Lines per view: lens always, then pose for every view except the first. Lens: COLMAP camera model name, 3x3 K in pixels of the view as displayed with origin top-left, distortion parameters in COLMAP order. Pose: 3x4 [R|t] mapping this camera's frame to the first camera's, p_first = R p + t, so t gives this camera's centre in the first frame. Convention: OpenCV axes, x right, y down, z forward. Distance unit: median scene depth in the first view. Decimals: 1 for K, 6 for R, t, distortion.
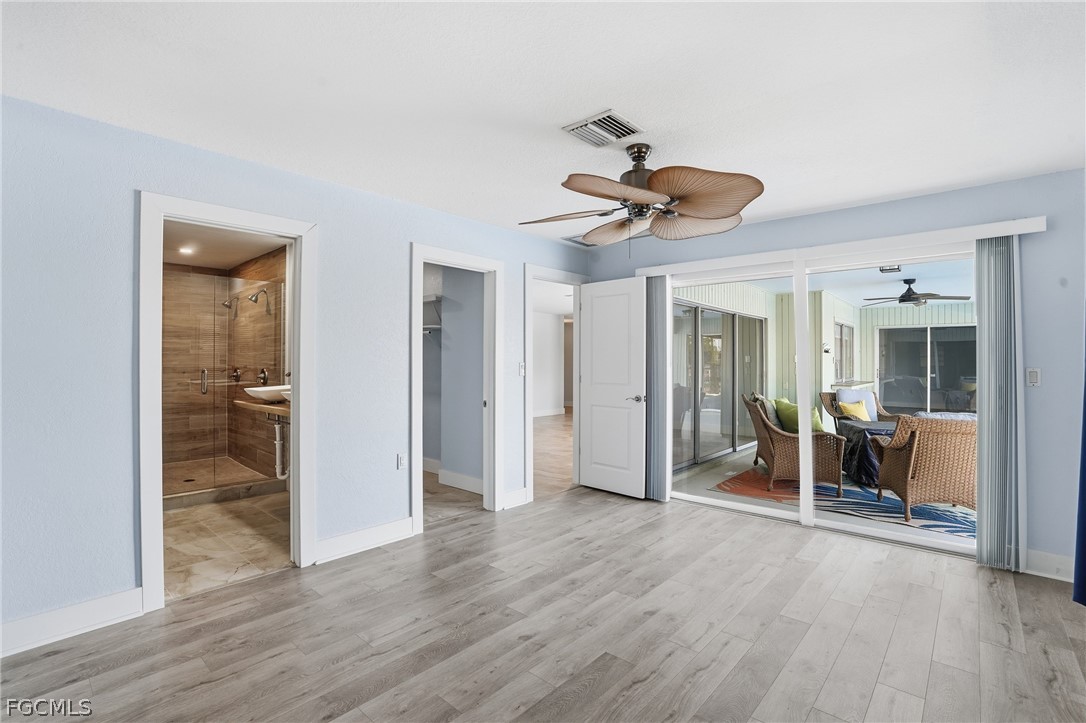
lens RADIAL K [[493.6, 0, 540.6], [0, 493.6, 360.0], [0, 0, 1]] dist [-0.055516, 0.016599]
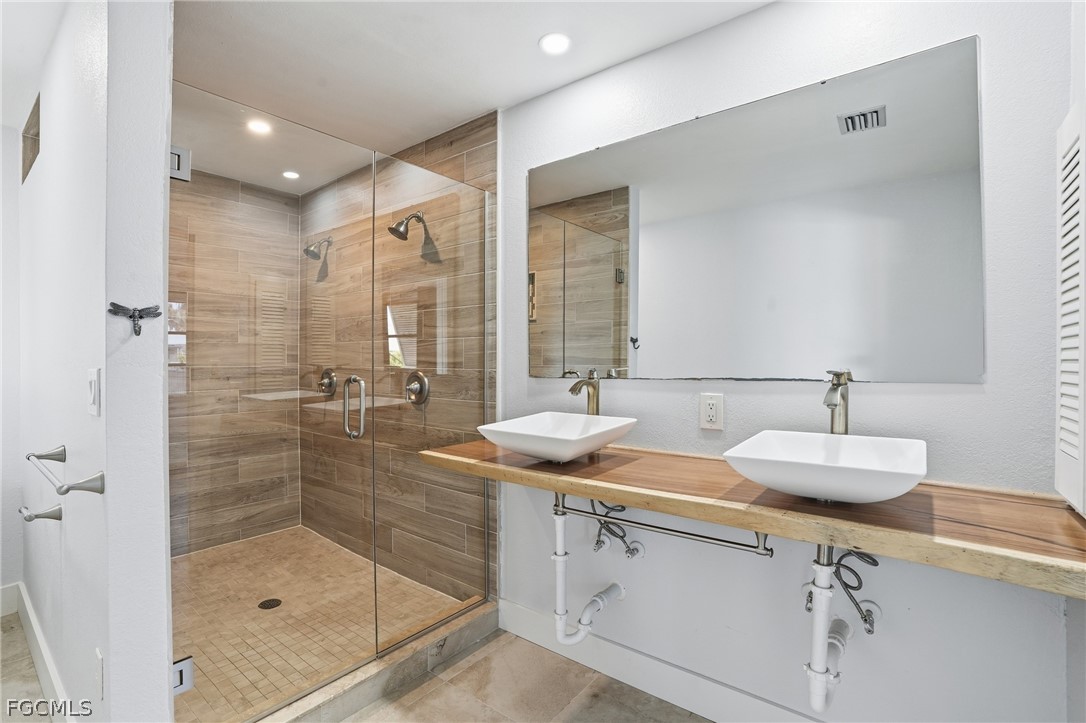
lens RADIAL K [[493.6, 0, 533.8], [0, 493.6, 360.9], [0, 0, 1]] dist [-0.055516, 0.016599]
pose [[0.998227, -0.000452, 0.059528, -0.950712], [-0.000056, 0.999964, 0.008531, 0.004127], [-0.059530, -0.008519, 0.998190, 0.965346]]
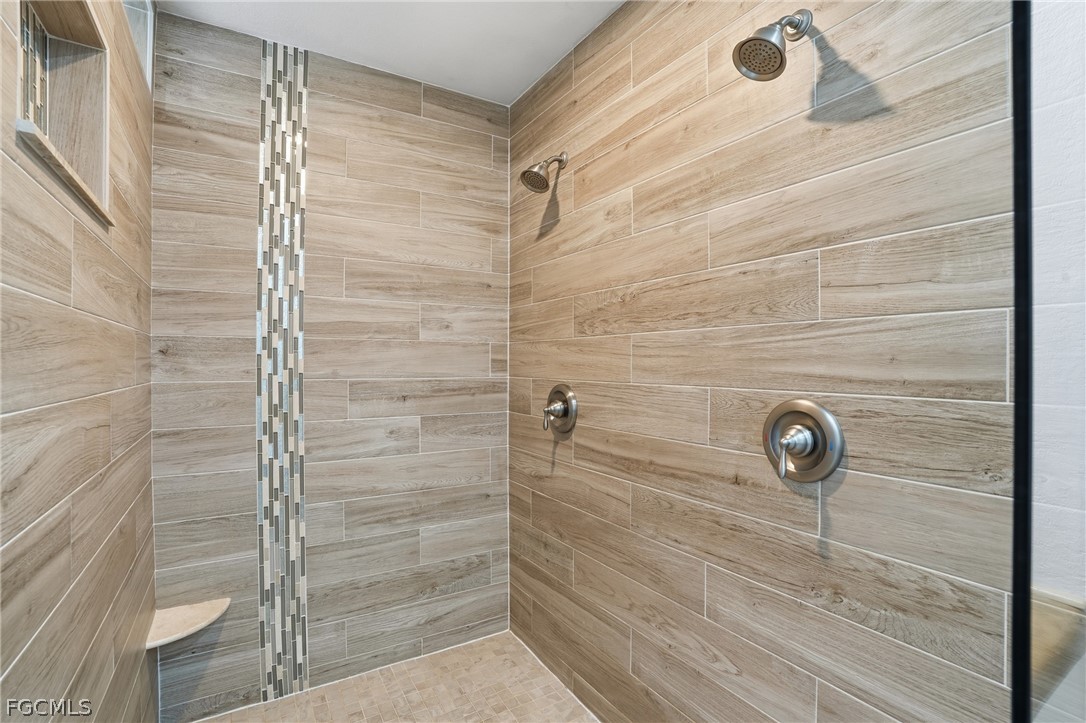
lens RADIAL K [[493.6, 0, 545.8], [0, 493.6, 367.4], [0, 0, 1]] dist [-0.055516, 0.016599]
pose [[0.963850, 0.002971, -0.266430, -1.224411], [-0.000057, 0.999940, 0.010944, 0.002571], [0.266447, -0.010534, 0.963792, 1.536078]]
